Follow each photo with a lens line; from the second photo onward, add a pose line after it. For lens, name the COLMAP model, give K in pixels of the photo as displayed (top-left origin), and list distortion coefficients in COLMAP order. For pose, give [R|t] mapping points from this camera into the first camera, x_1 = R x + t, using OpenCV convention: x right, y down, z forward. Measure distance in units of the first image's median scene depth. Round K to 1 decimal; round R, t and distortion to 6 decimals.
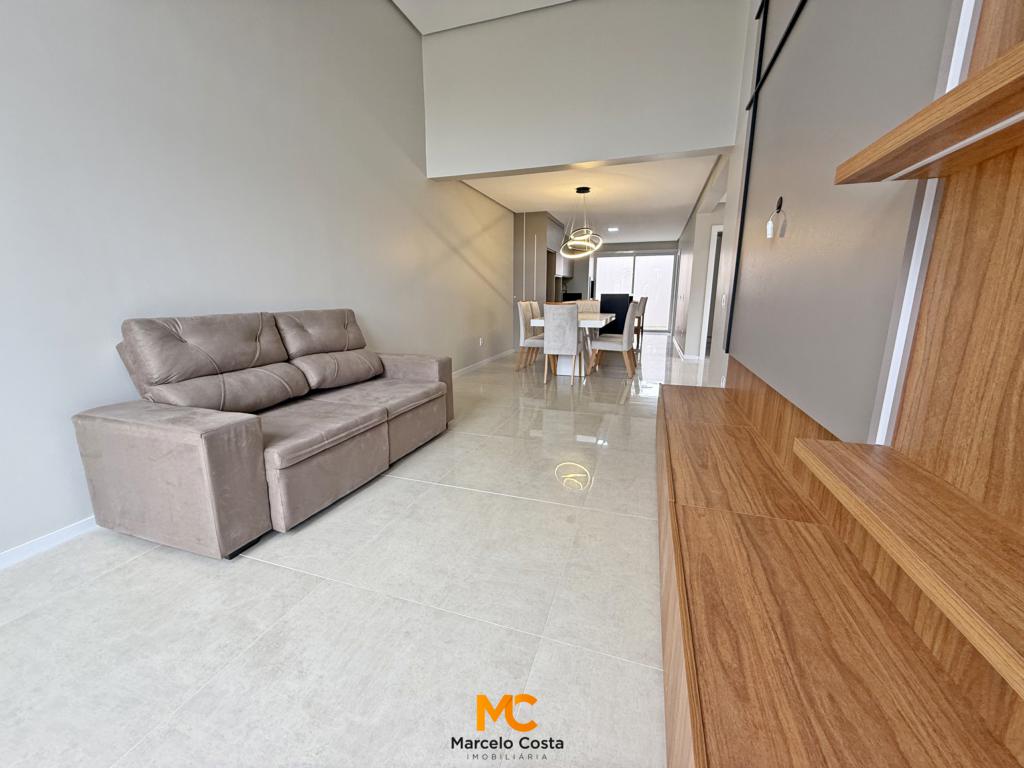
lens RADIAL K [[406.4, 0, 512.3], [0, 406.4, 379.7], [0, 0, 1]] dist [-0.000111, 0.000071]
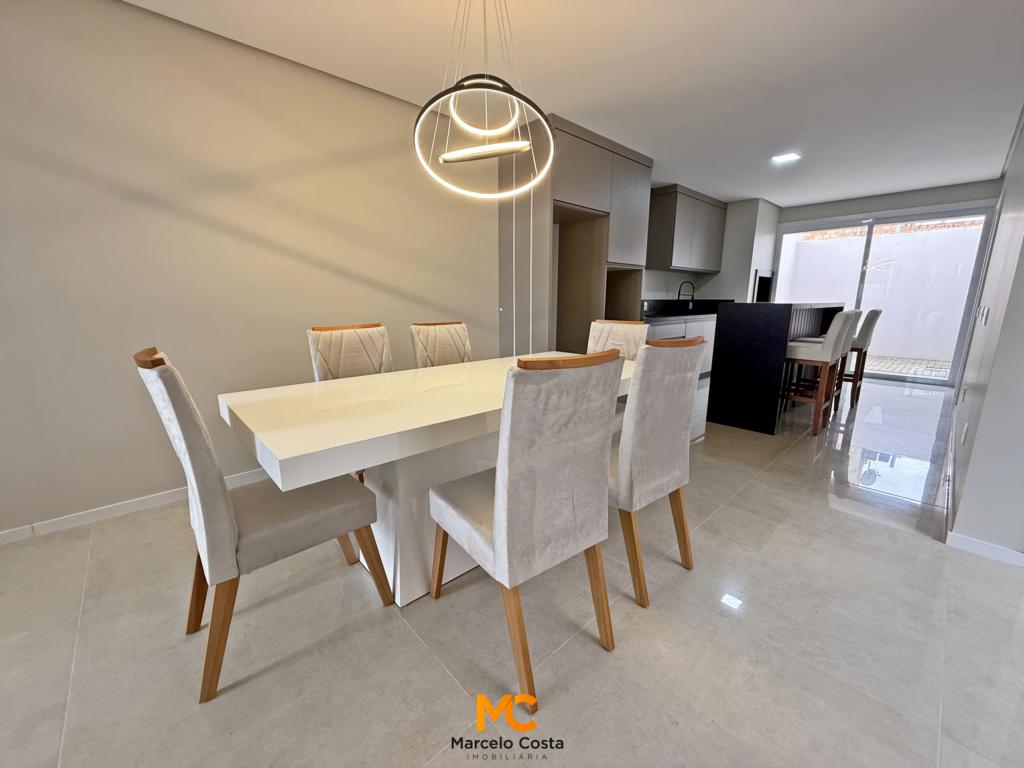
lens RADIAL K [[406.4, 0, 513.5], [0, 406.4, 385.8], [0, 0, 1]] dist [-0.000111, 0.000071]
pose [[0.878944, 0.091045, -0.468155, 0.174776], [-0.092832, 0.995495, 0.019313, -0.083607], [0.467804, 0.026485, 0.883435, 0.384158]]
